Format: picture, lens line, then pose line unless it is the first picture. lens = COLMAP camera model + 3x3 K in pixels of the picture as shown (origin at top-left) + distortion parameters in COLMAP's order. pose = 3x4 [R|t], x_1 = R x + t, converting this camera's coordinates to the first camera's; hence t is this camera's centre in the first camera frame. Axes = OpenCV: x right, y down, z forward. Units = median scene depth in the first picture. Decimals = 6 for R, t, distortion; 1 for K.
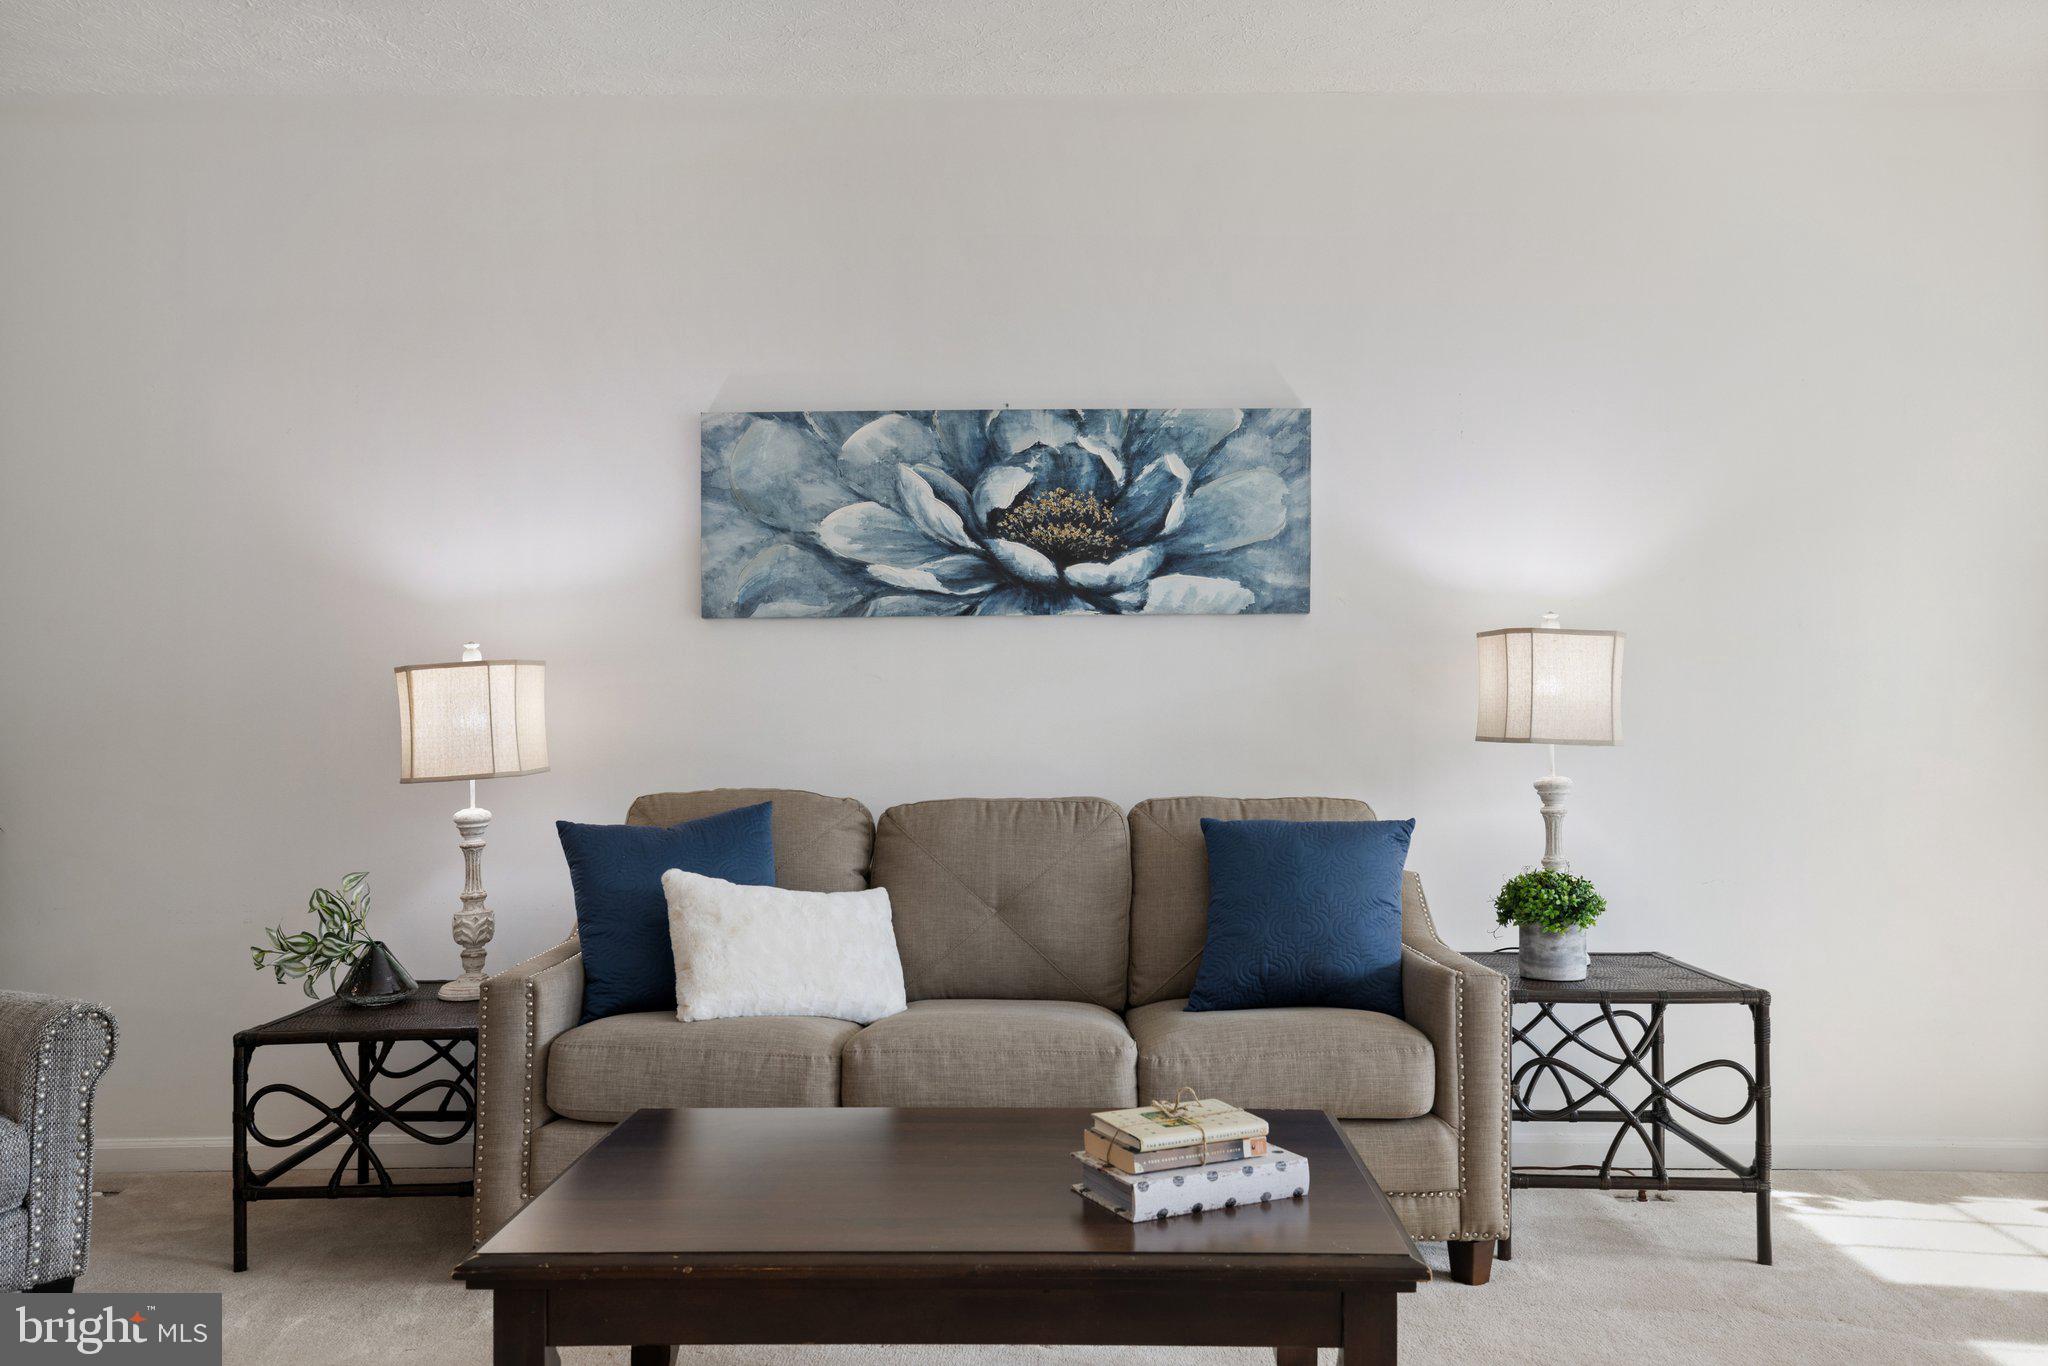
lens RADIAL K [[1670.5, 0, 1039.6], [0, 1670.5, 668.9], [0, 0, 1]] dist [0.016772, -0.001620]
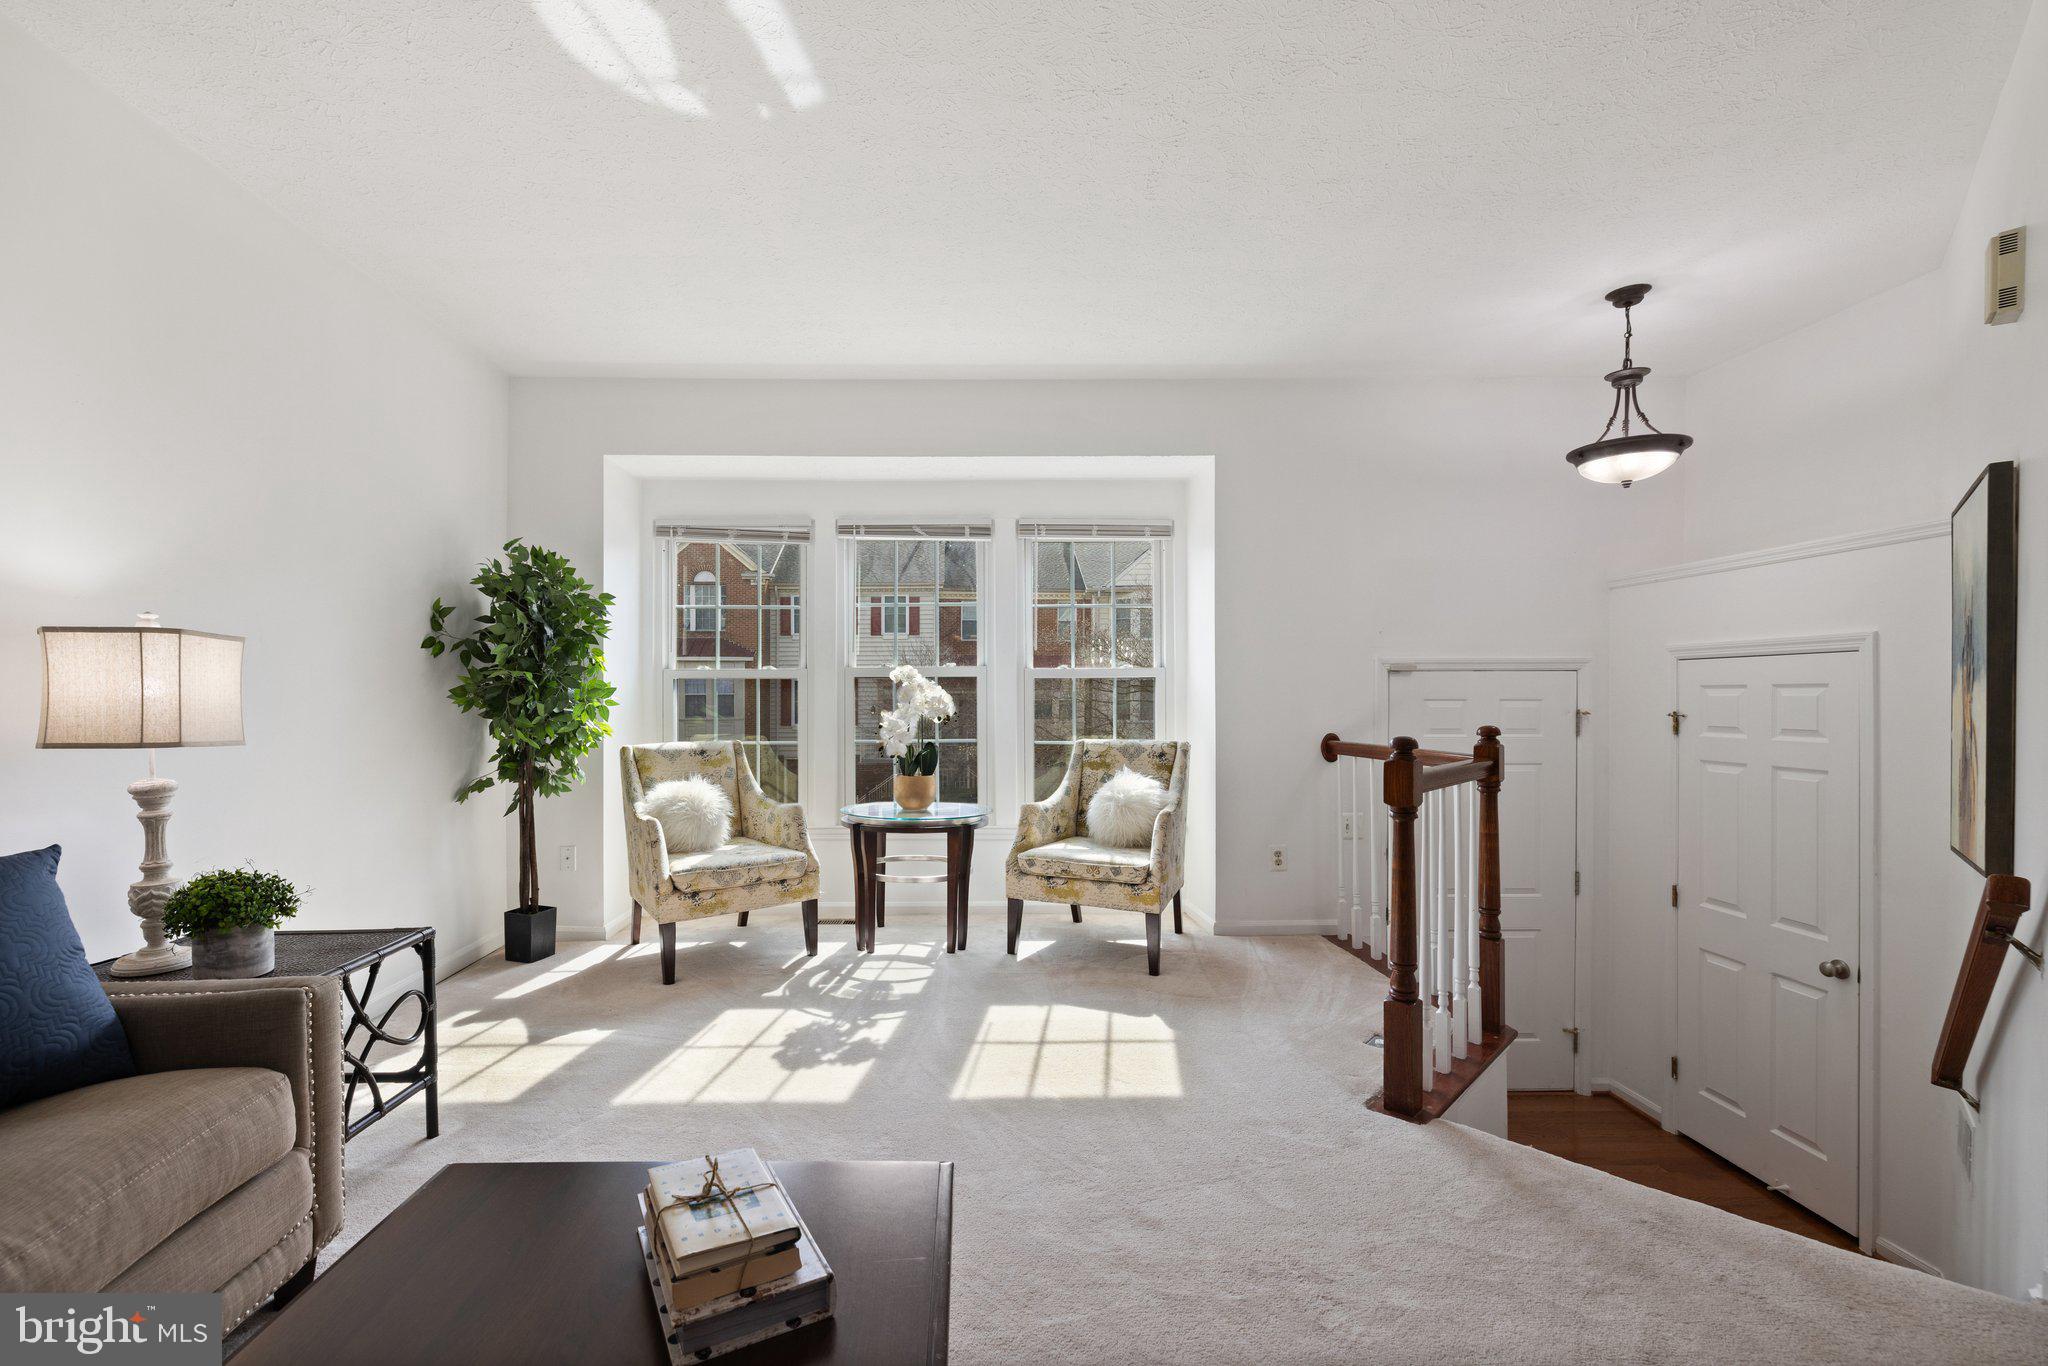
lens RADIAL K [[880.4, 0, 971.2], [0, 880.4, 690.8], [0, 0, 1]] dist [0.000167, -0.000618]
pose [[-0.016826, 0.009670, 0.999812, -0.206093], [-0.021103, 0.999727, -0.010024, 0.006195], [-0.999636, -0.021268, -0.016617, 0.489906]]
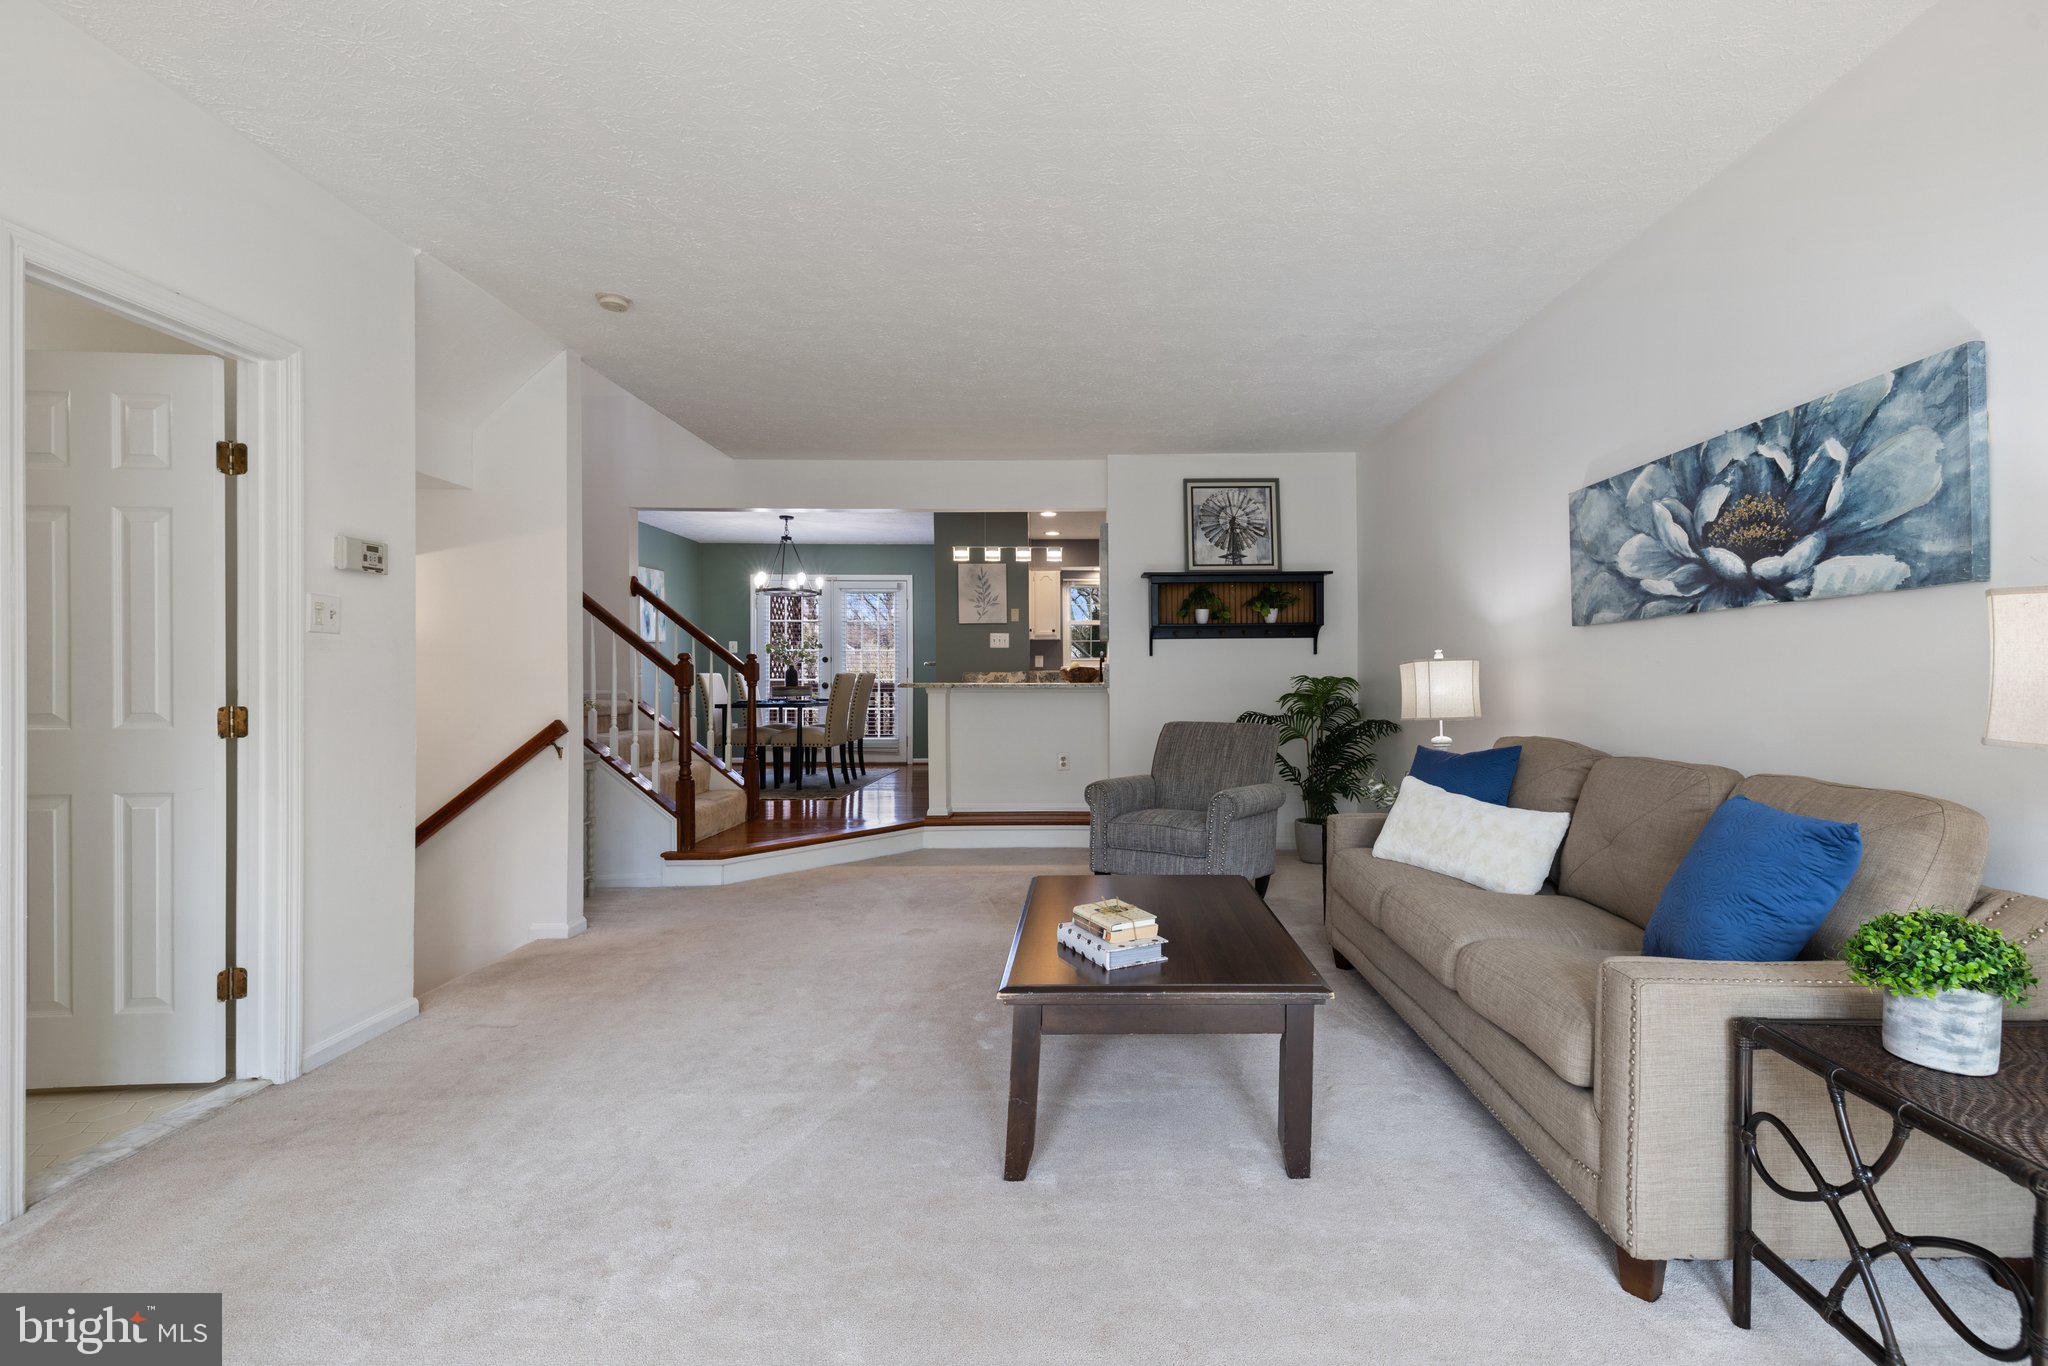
lens RADIAL K [[880.4, 0, 1053.0], [0, 880.4, 652.0], [0, 0, 1]] dist [0.000167, -0.000618]
pose [[-0.013397, -0.027667, -0.999527, 0.615380], [0.026985, 0.999243, -0.028020, 0.002845], [0.999546, -0.027347, -0.012640, 0.532384]]
